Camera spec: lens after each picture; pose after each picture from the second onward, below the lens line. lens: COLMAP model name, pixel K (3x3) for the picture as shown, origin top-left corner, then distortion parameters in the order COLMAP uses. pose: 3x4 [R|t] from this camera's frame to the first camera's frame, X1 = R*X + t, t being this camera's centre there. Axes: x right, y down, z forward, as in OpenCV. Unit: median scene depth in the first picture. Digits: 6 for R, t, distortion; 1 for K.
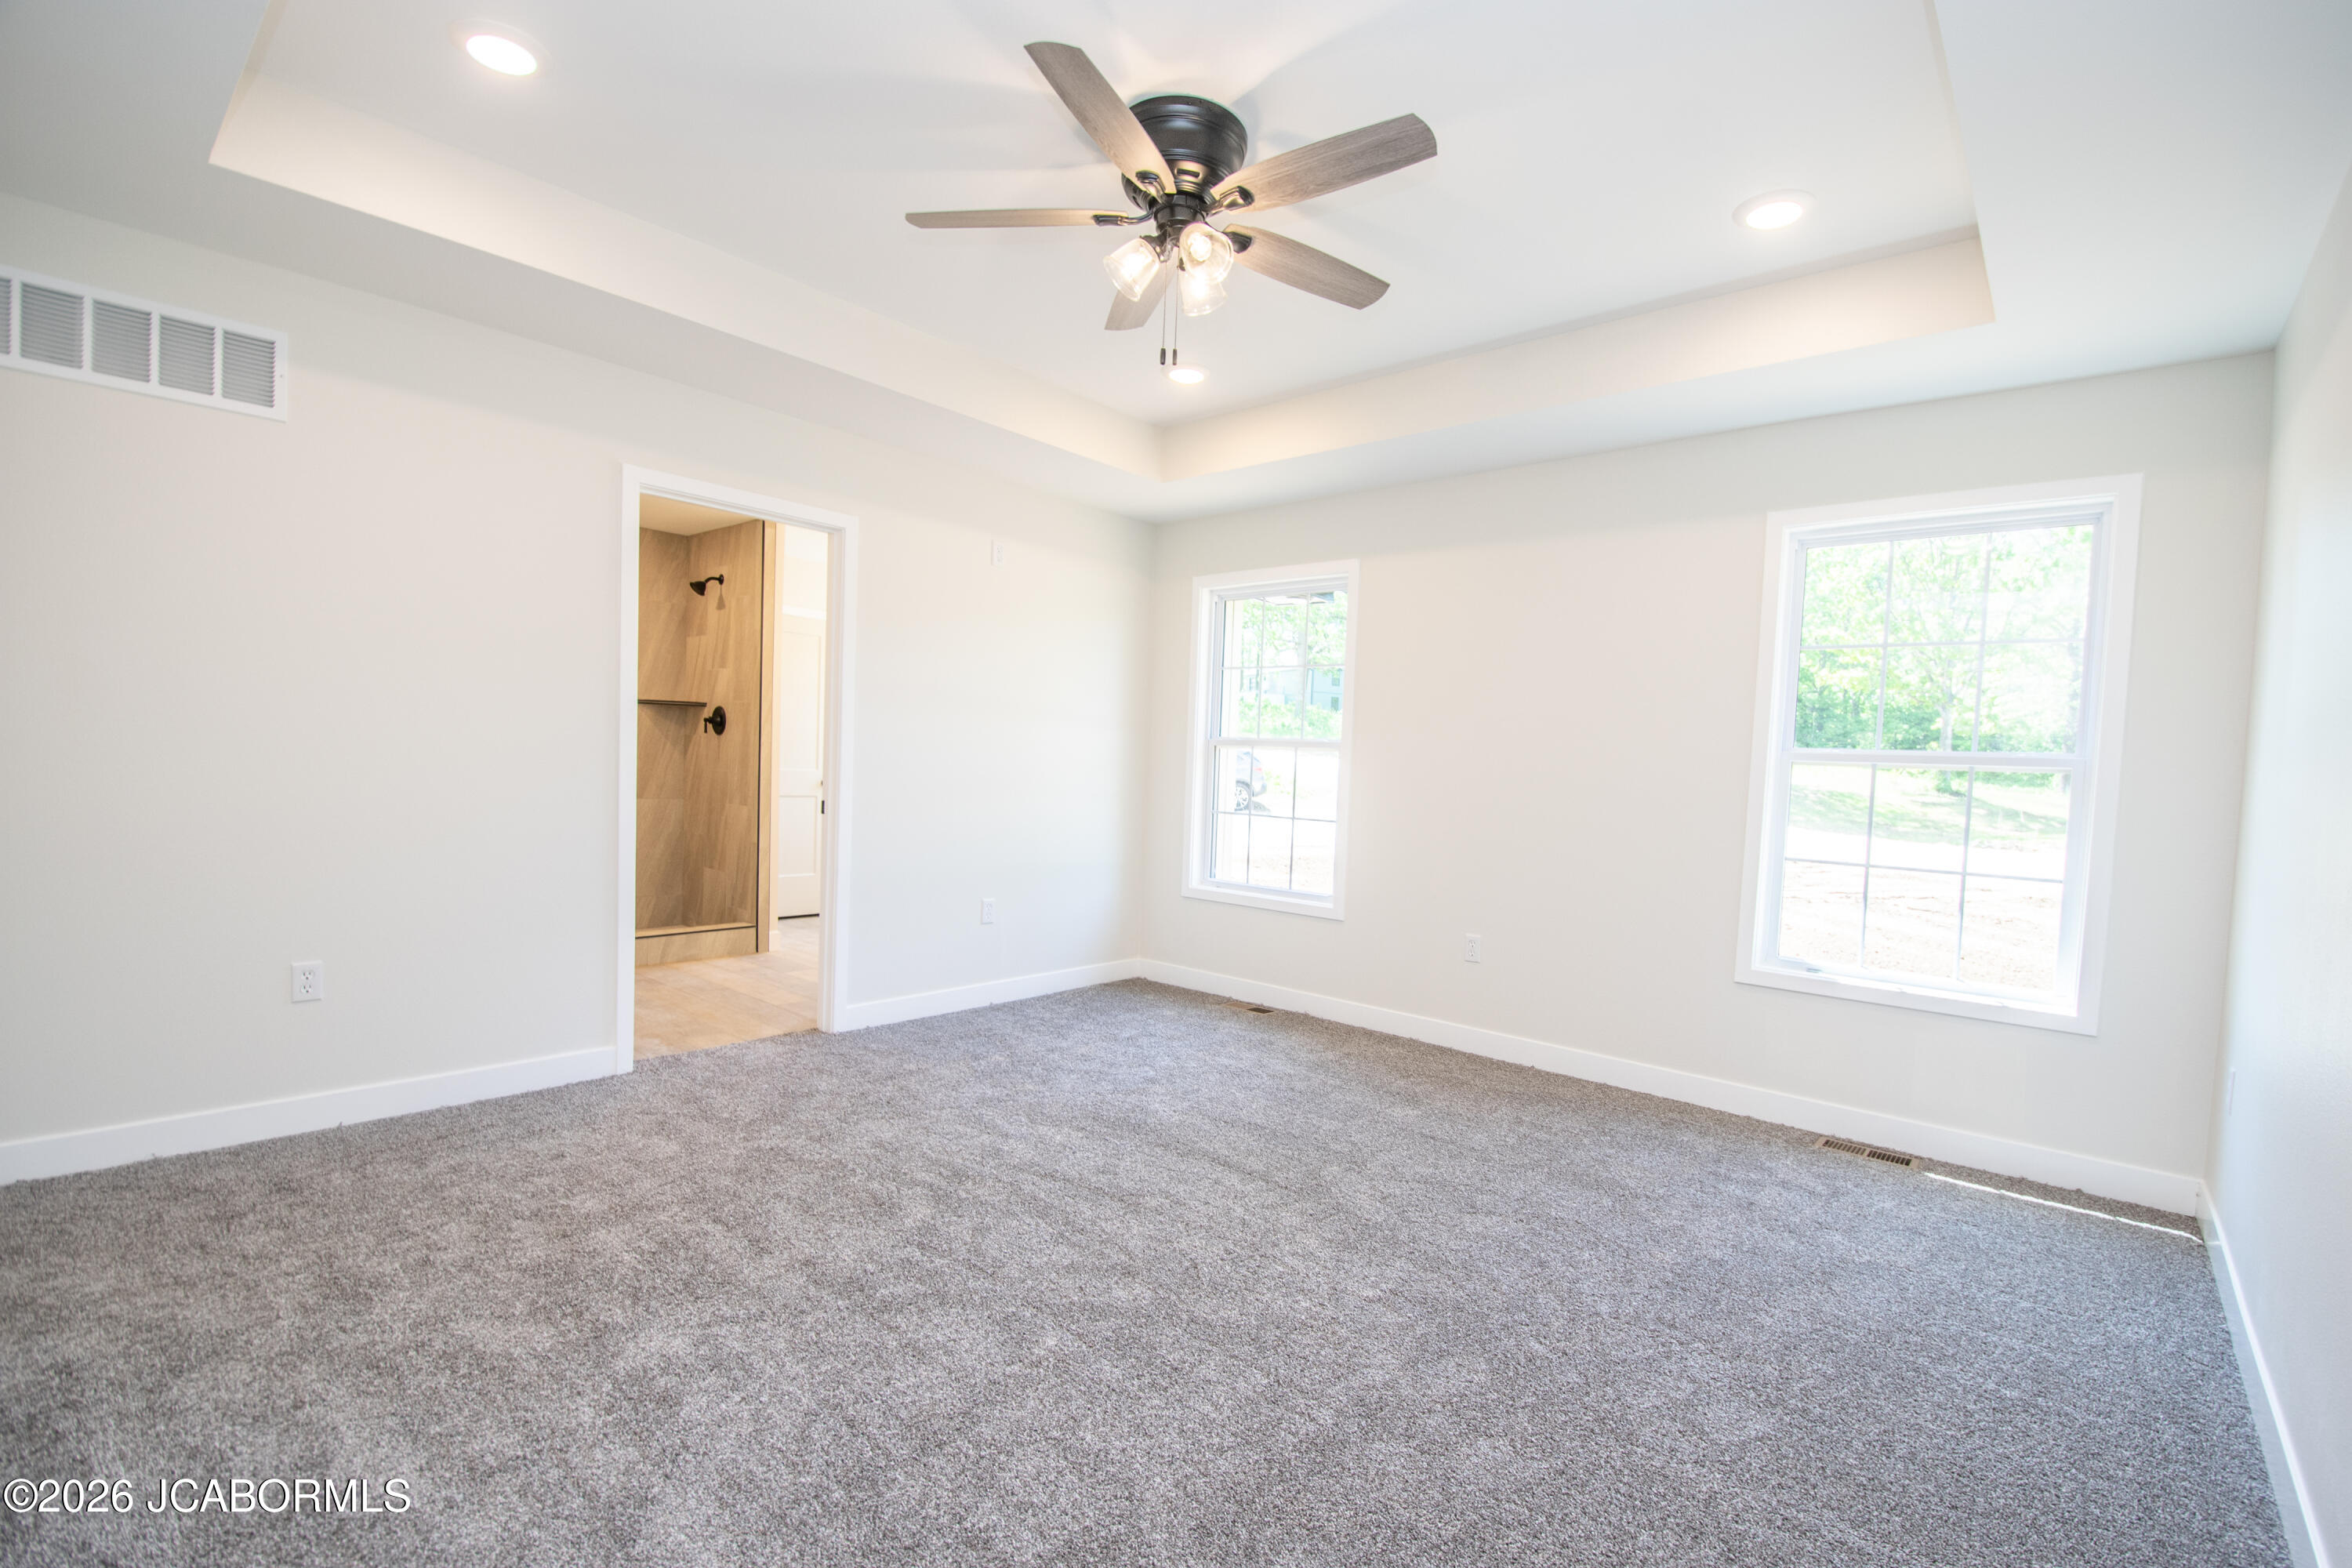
lens RADIAL K [[1054.3, 0, 1164.4], [0, 1054.3, 741.0], [0, 0, 1]] dist [-0.000536, -0.000036]
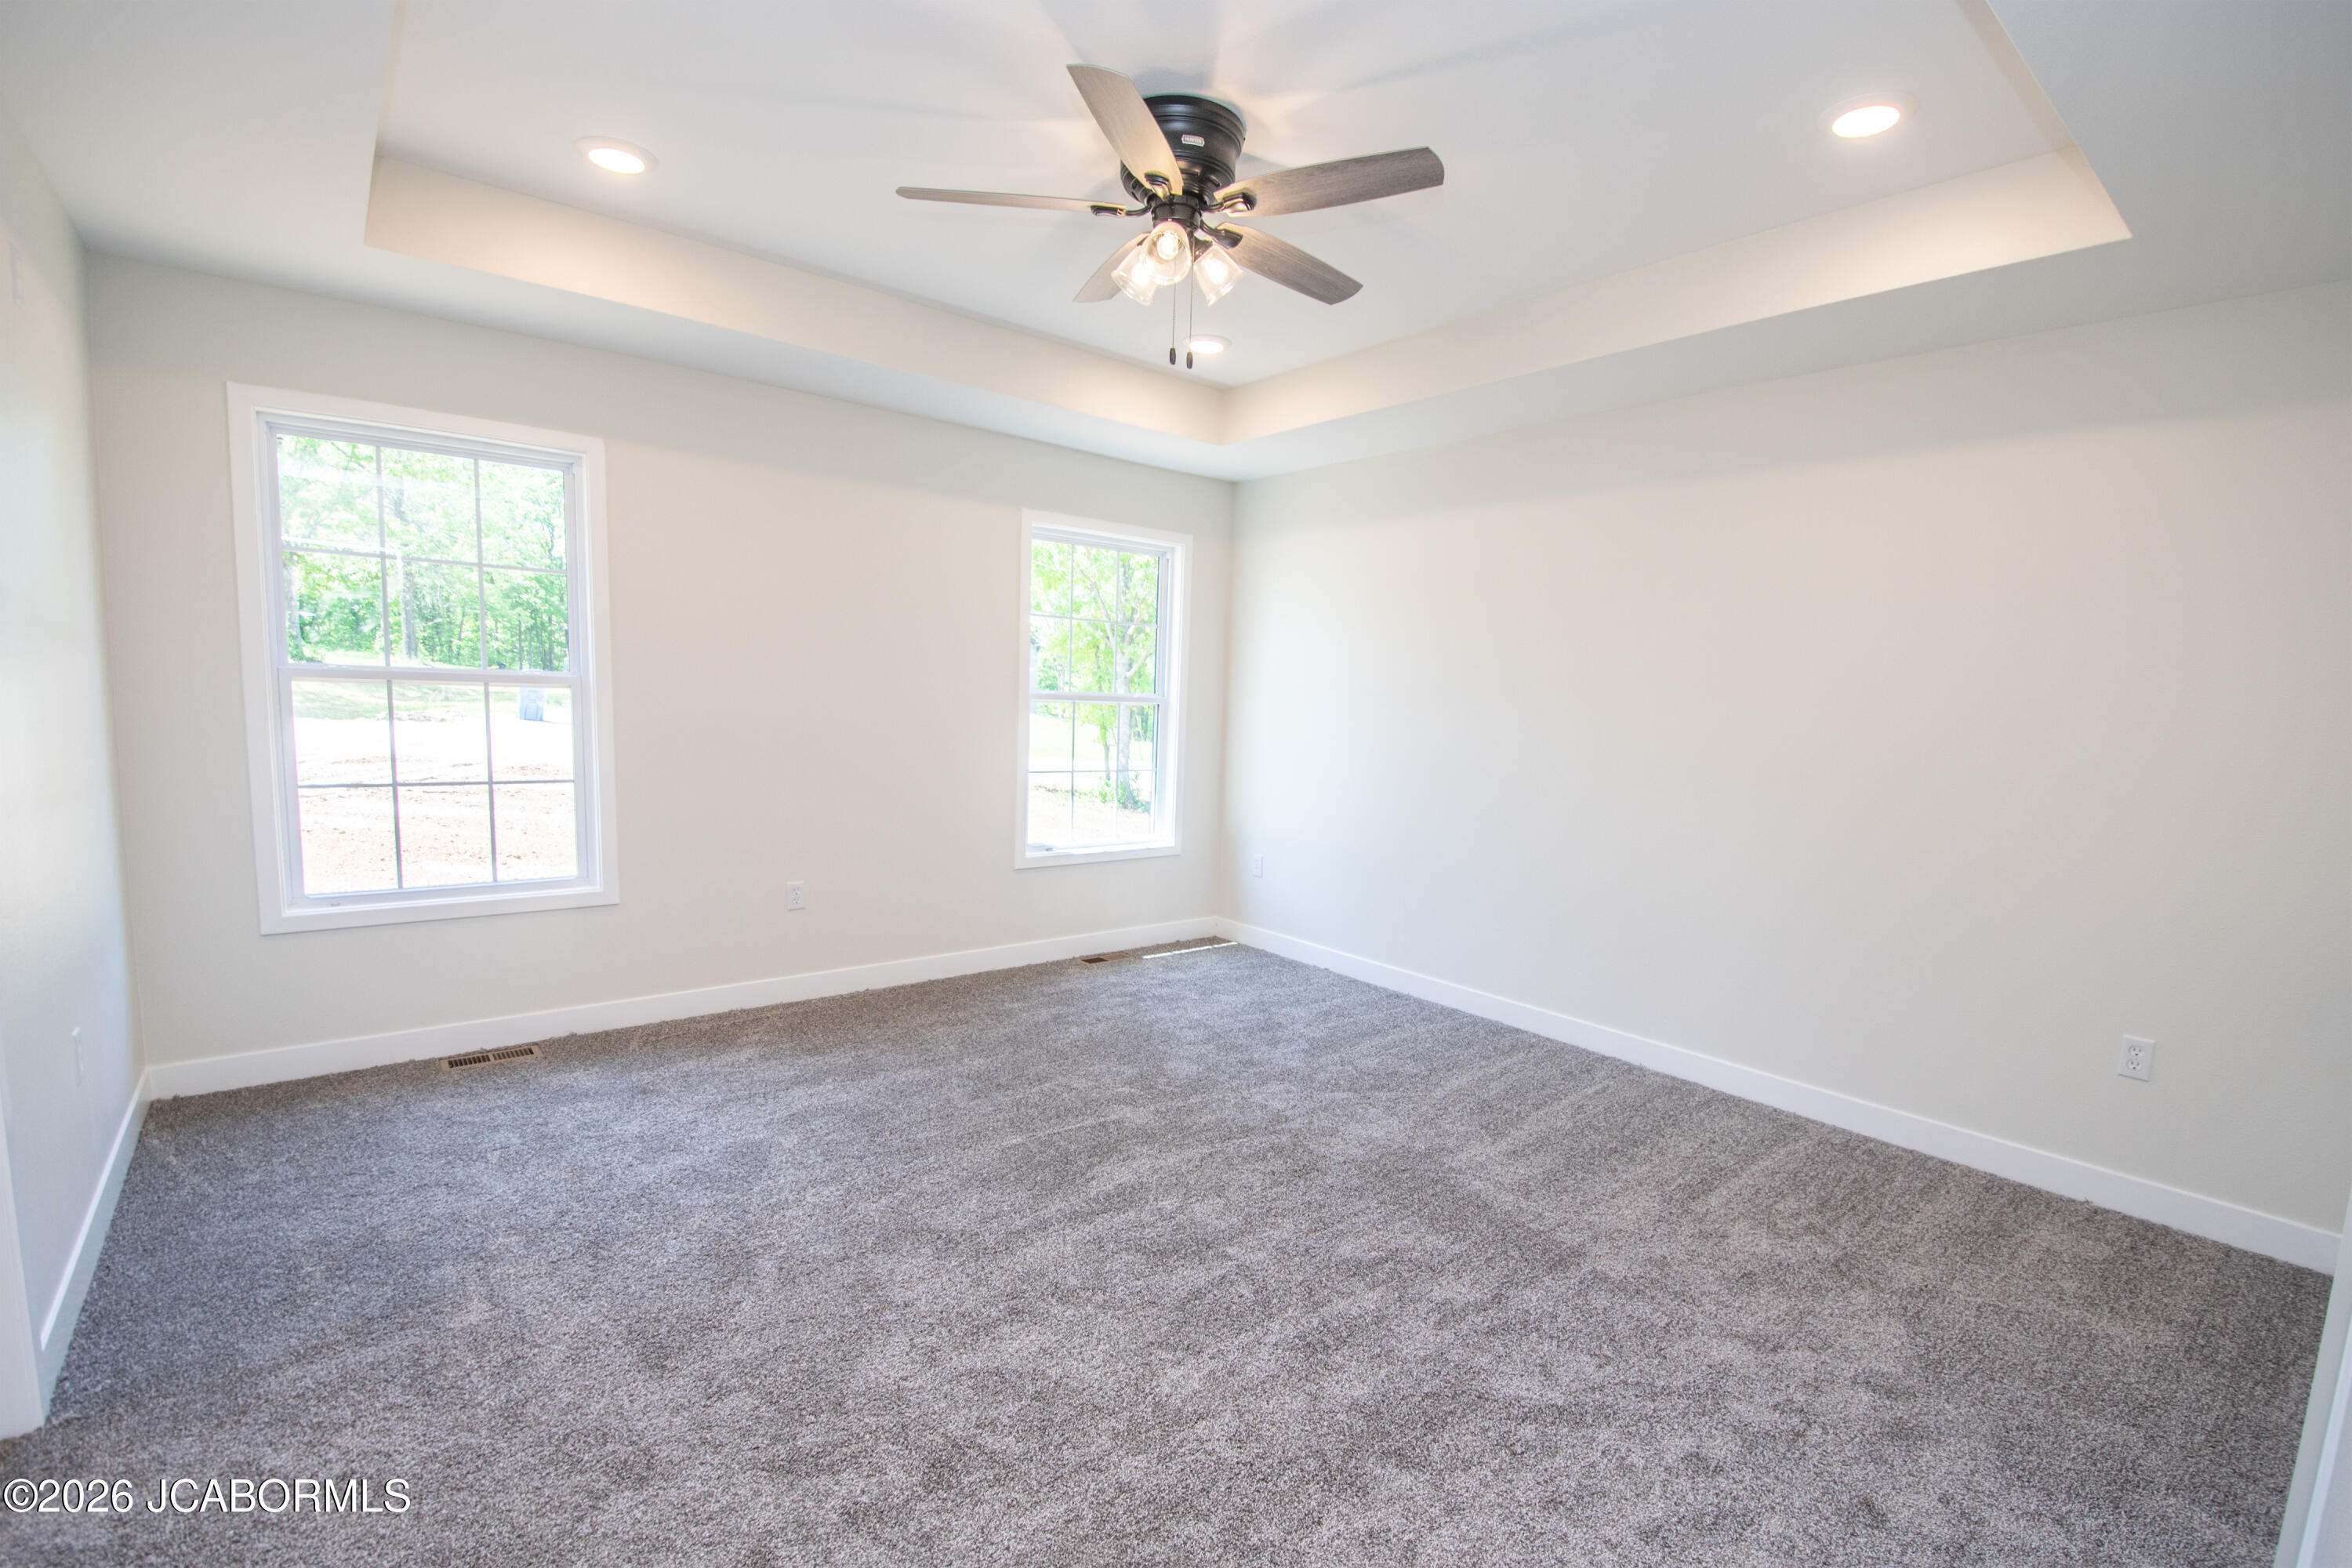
lens RADIAL K [[1054.3, 0, 1164.4], [0, 1054.3, 741.0], [0, 0, 1]] dist [-0.000536, -0.000036]
pose [[0.168080, -0.060853, 0.983893, -0.595606], [-0.028669, 0.997369, 0.066584, -0.018461], [-0.985356, -0.039399, 0.165893, 0.512956]]
